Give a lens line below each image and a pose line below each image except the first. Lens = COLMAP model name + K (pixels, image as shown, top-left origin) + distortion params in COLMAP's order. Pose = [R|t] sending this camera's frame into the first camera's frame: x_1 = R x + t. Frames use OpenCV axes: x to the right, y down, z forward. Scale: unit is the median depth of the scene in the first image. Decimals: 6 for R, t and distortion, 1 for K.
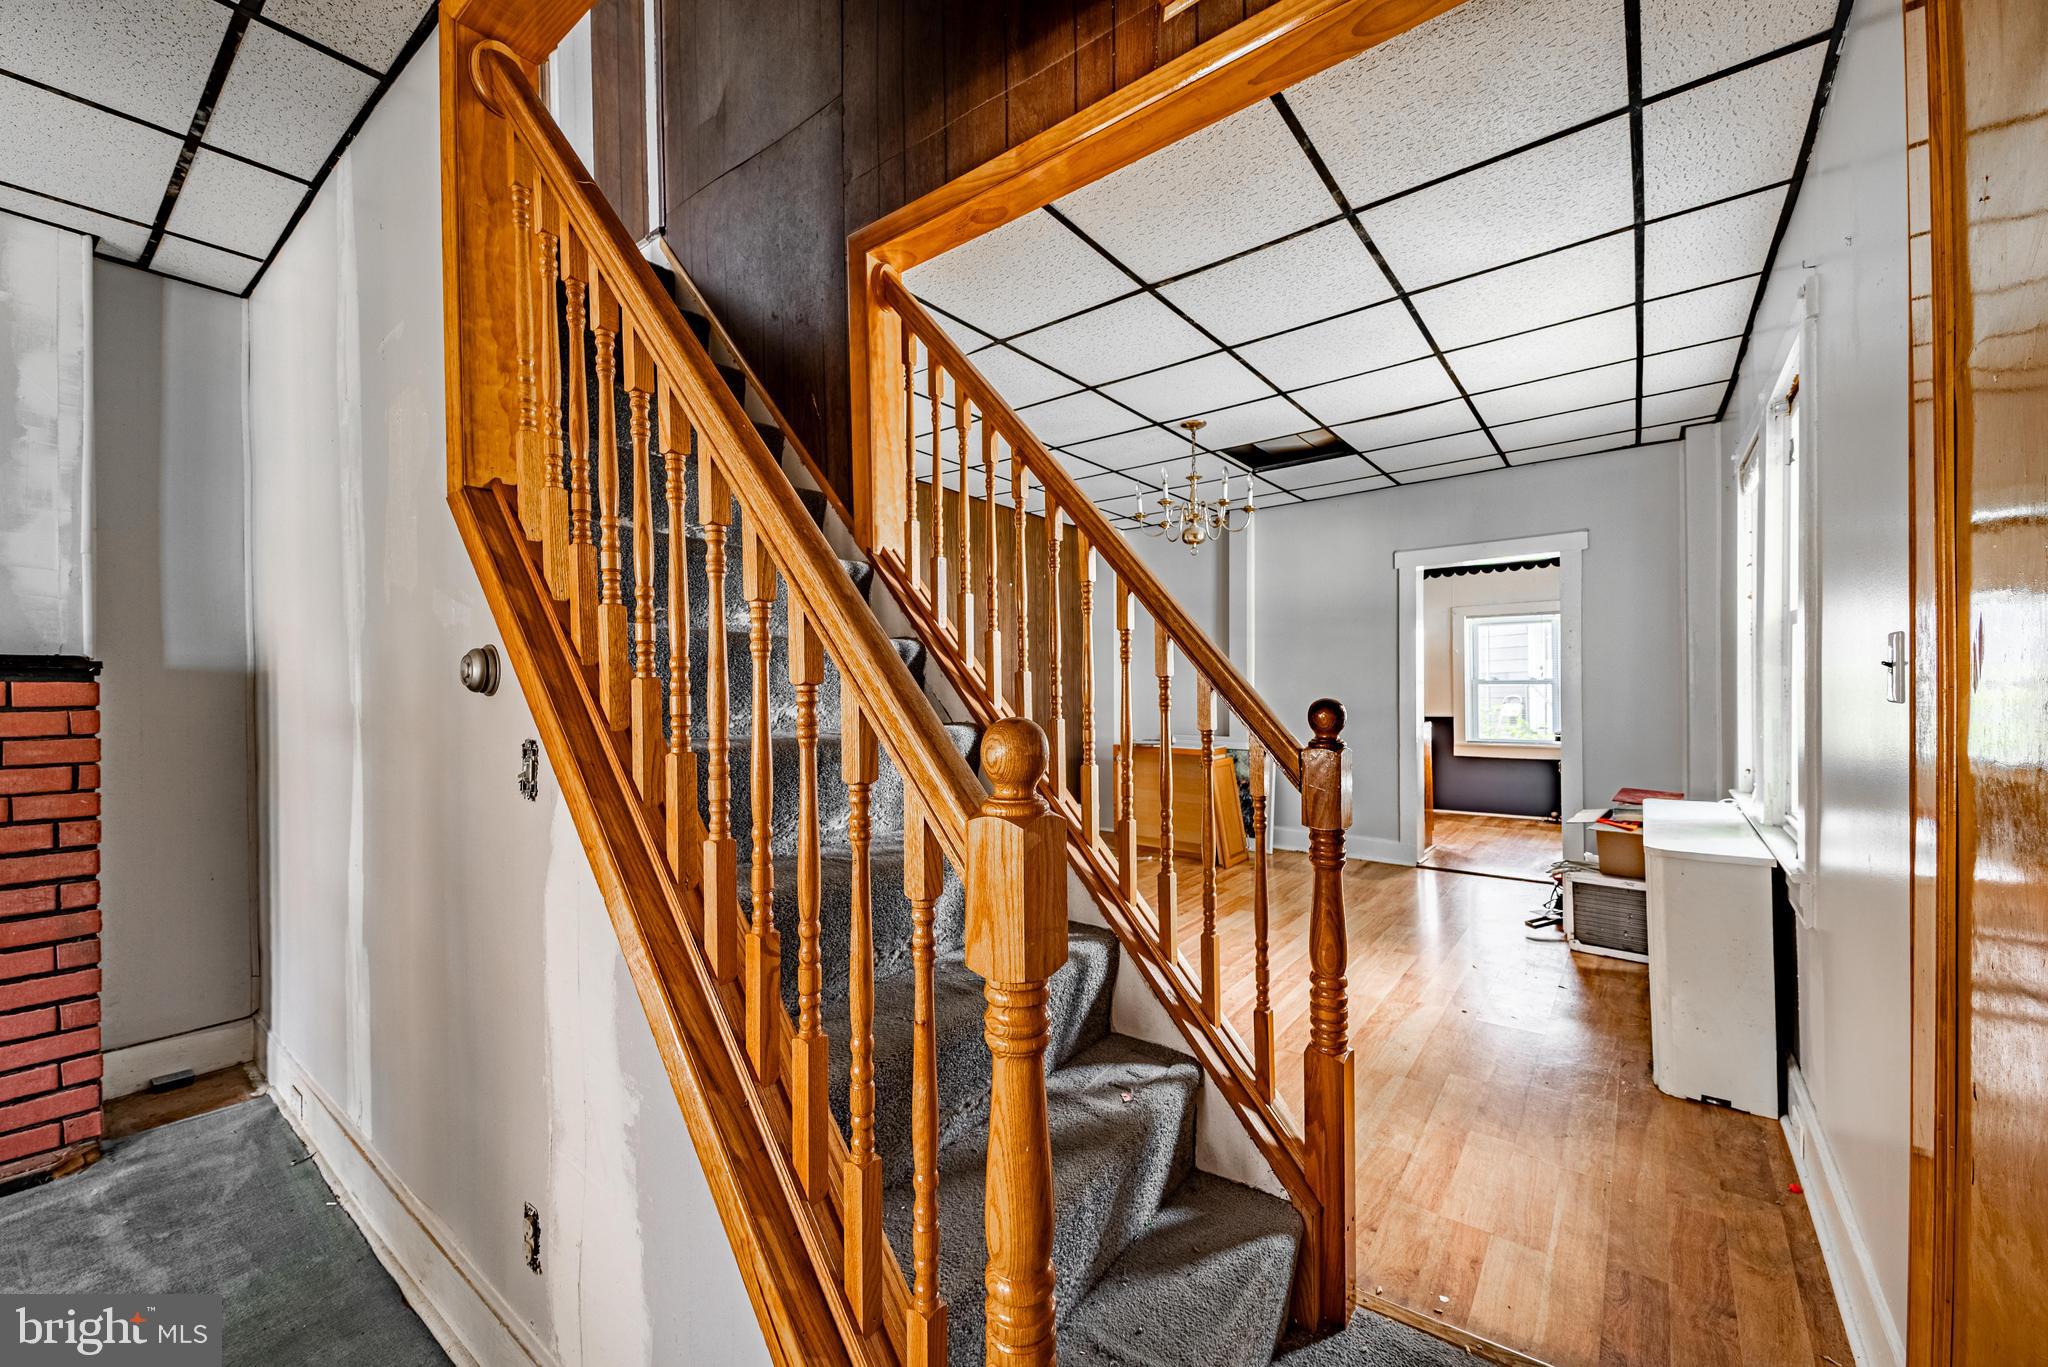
lens RADIAL K [[794.6, 0, 1024.0], [0, 794.6, 683.5], [0, 0, 1]] dist [0.048233, -0.018813]
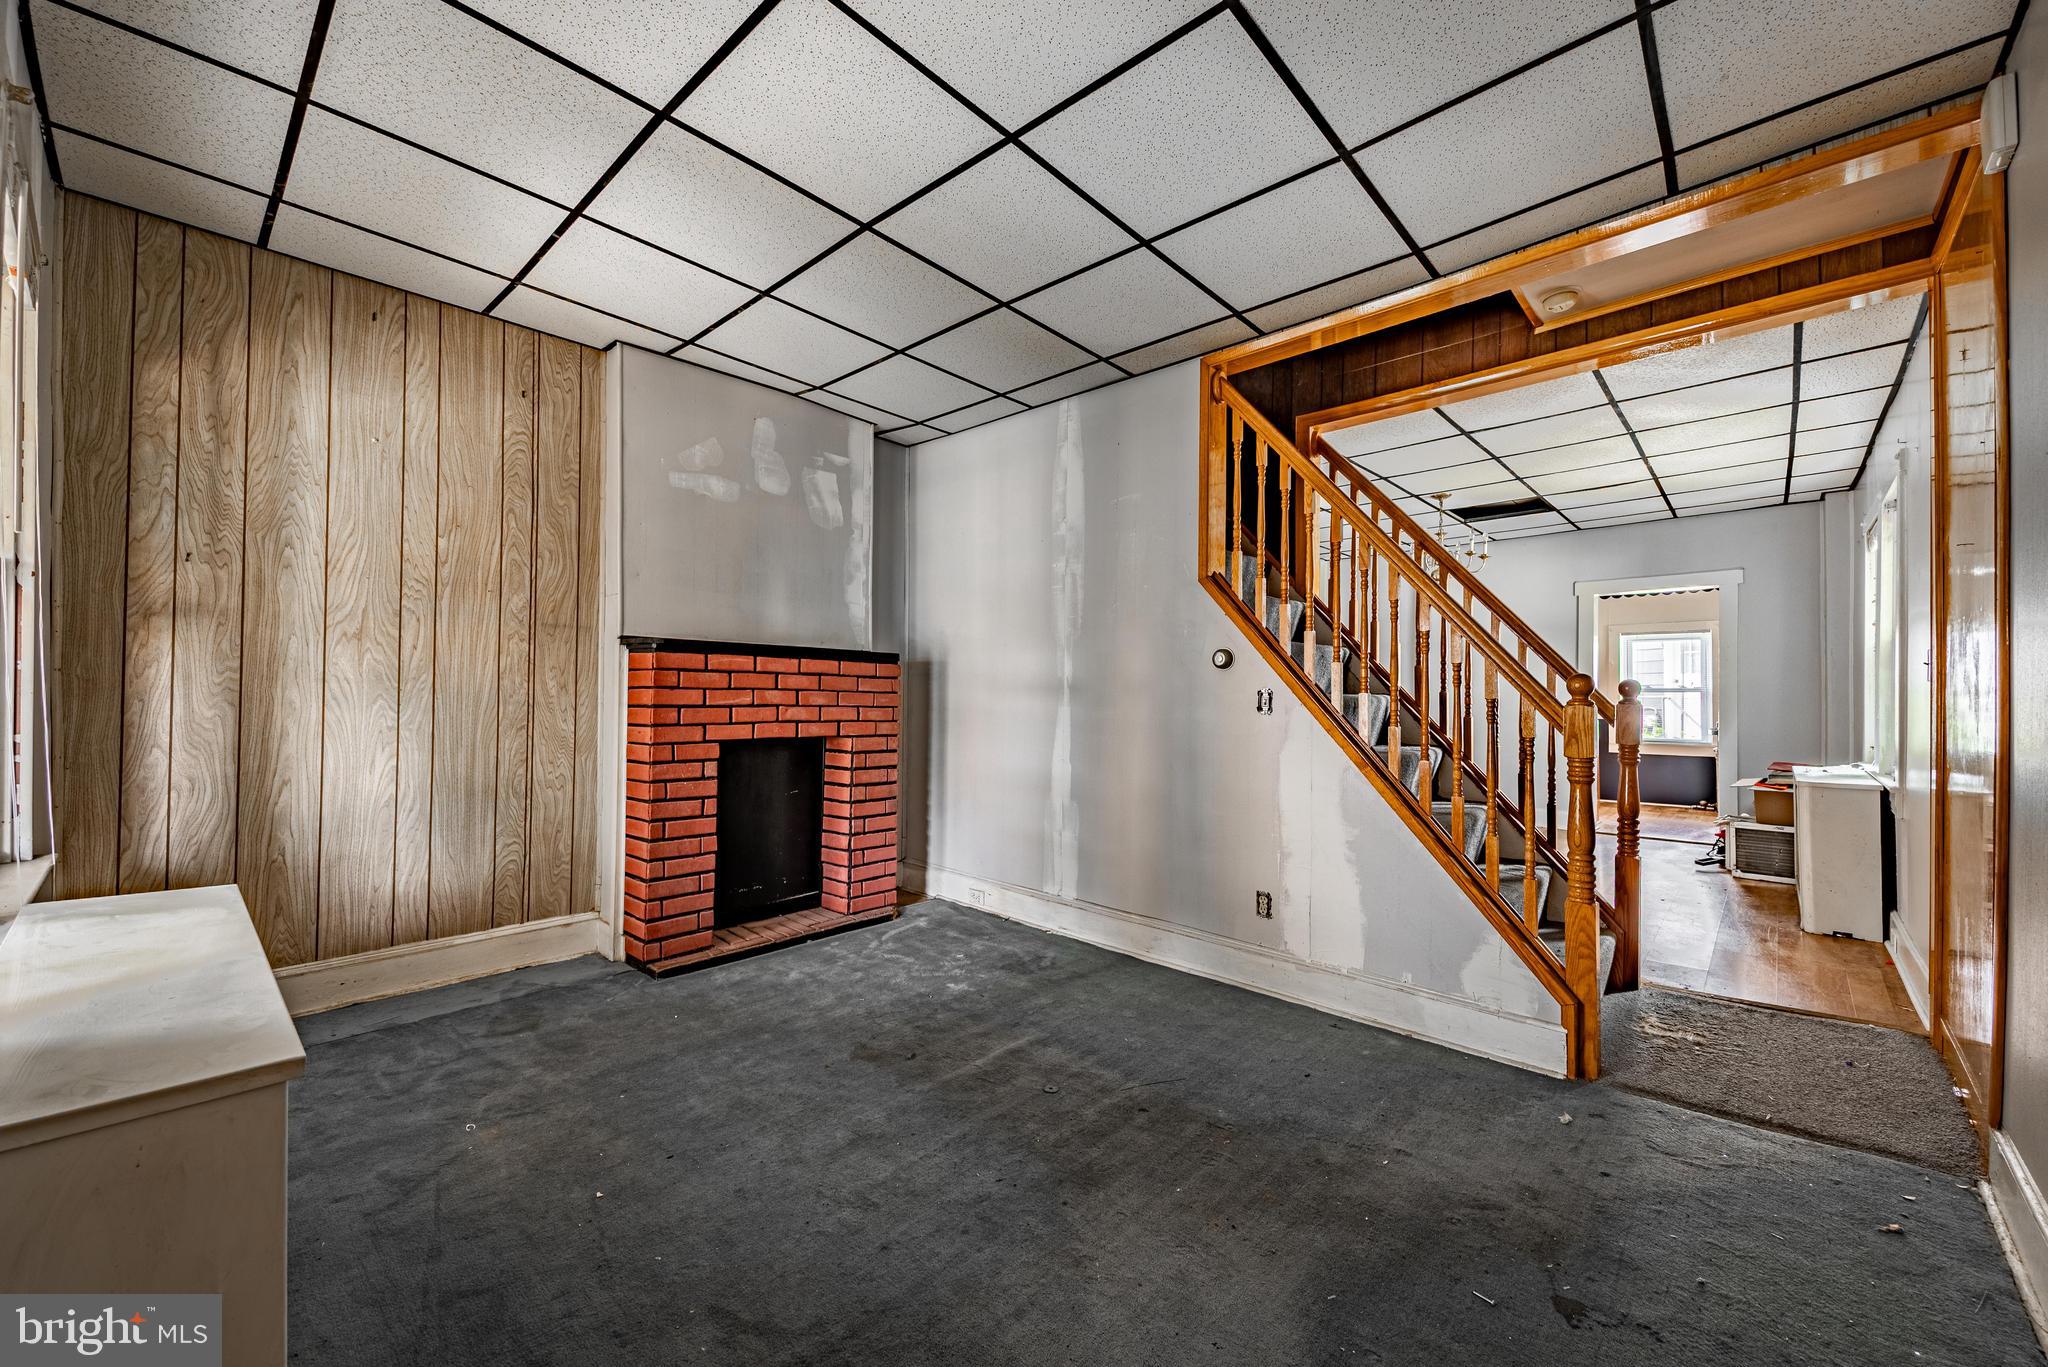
lens RADIAL K [[794.6, 0, 1024.0], [0, 794.6, 683.5], [0, 0, 1]] dist [0.048233, -0.018813]
pose [[0.995712, 0.016683, -0.090988, -0.652499], [-0.017868, 0.999766, -0.012232, 0.058330], [0.090763, 0.013806, 0.995777, -0.796238]]
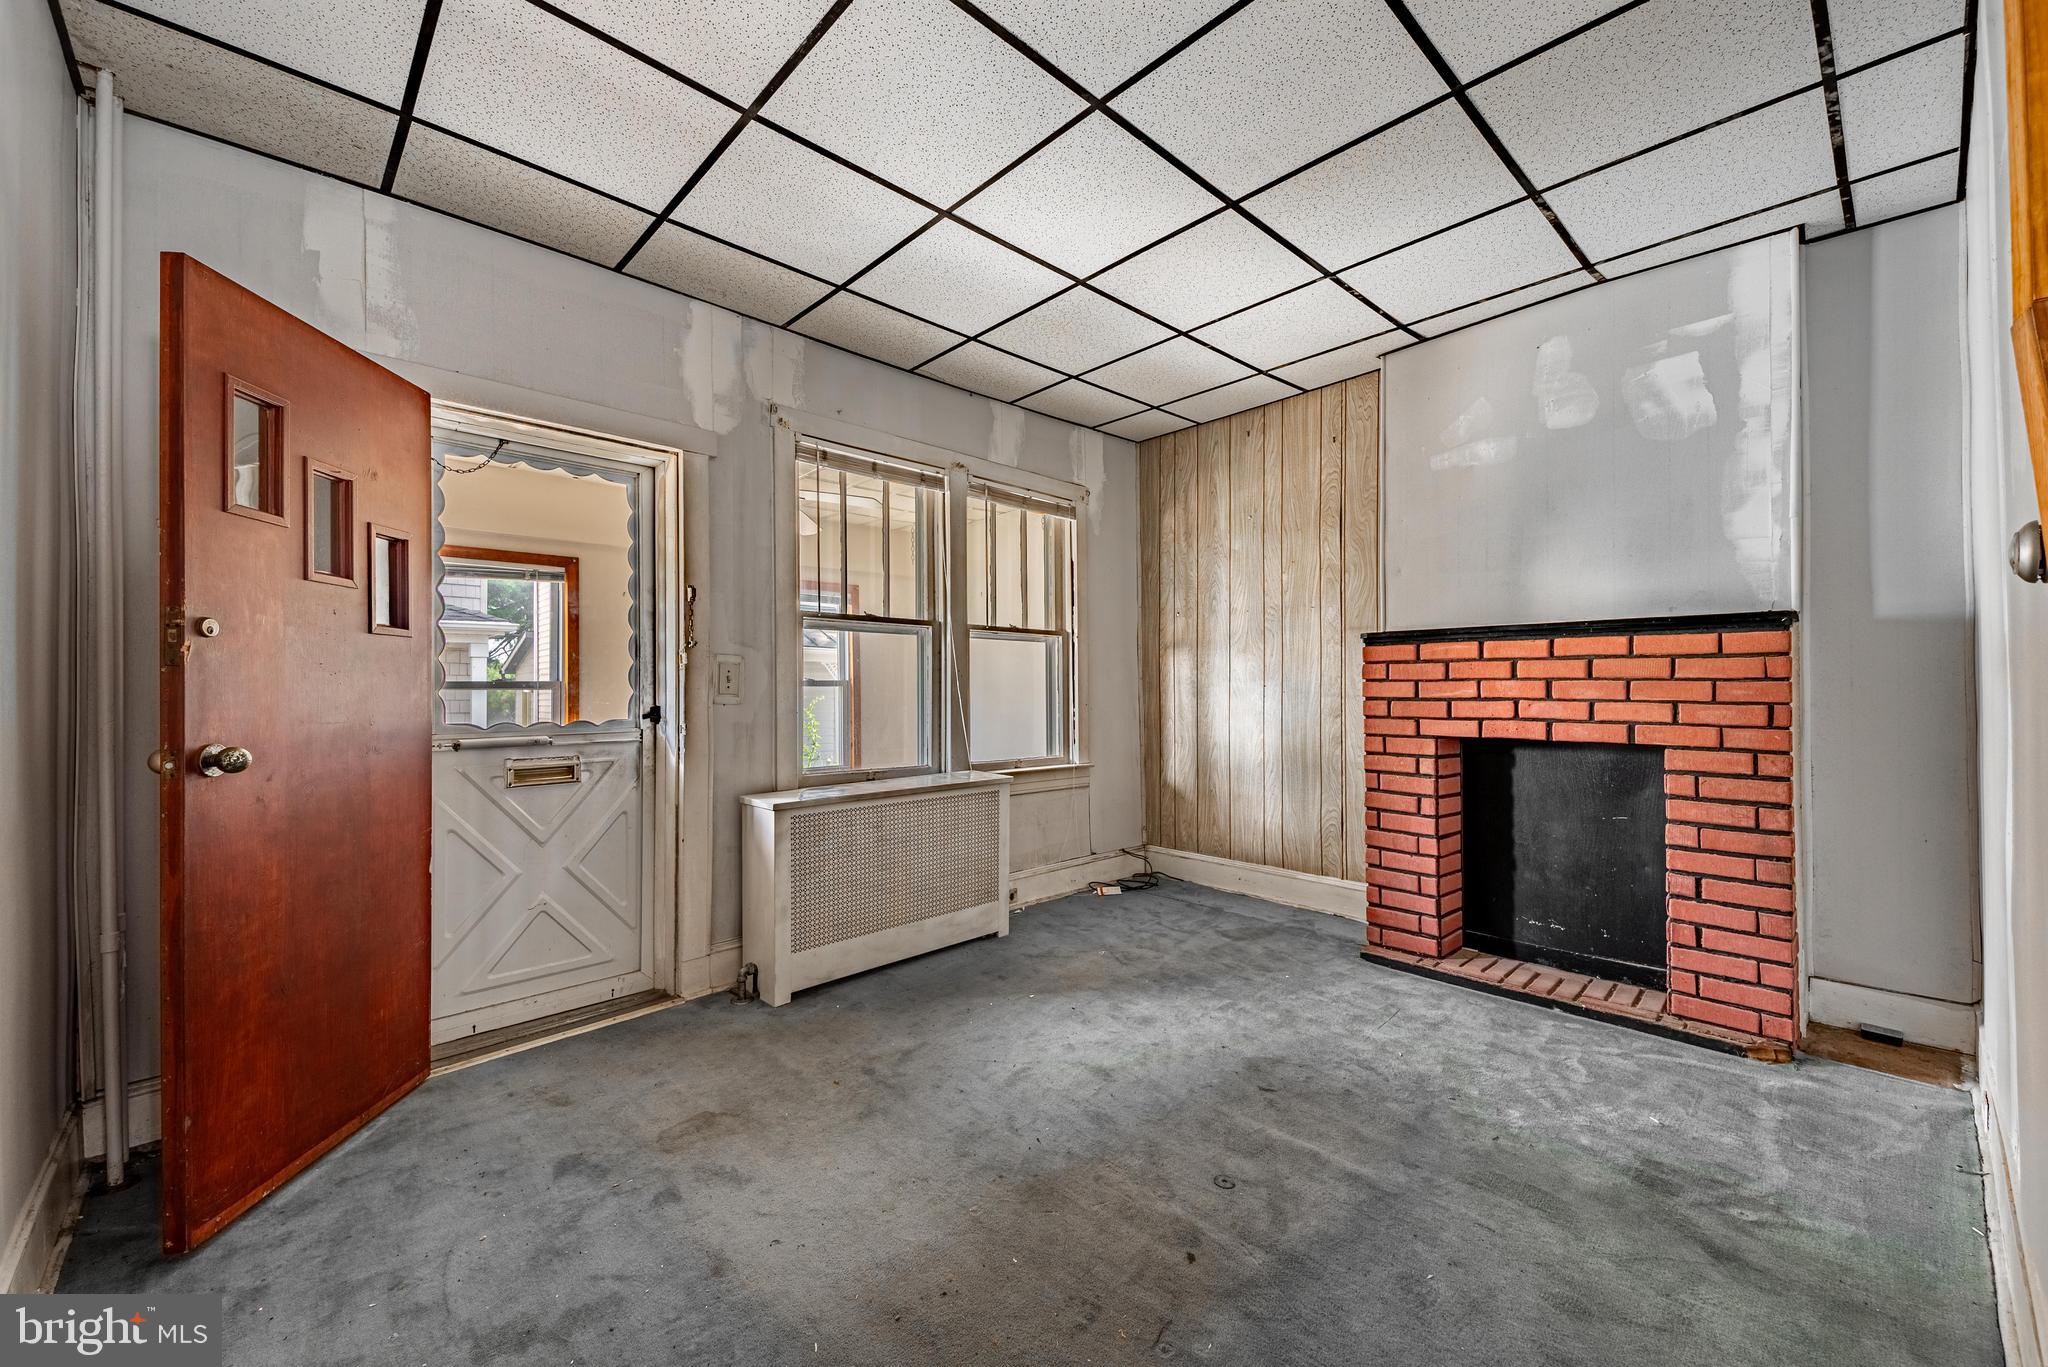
lens RADIAL K [[794.6, 0, 1024.0], [0, 794.6, 683.5], [0, 0, 1]] dist [0.048233, -0.018813]
pose [[-0.162392, 0.000173, -0.986726, 0.118011], [0.006099, 0.999981, -0.000829, 0.062593], [0.986708, -0.006153, -0.162389, 0.157317]]
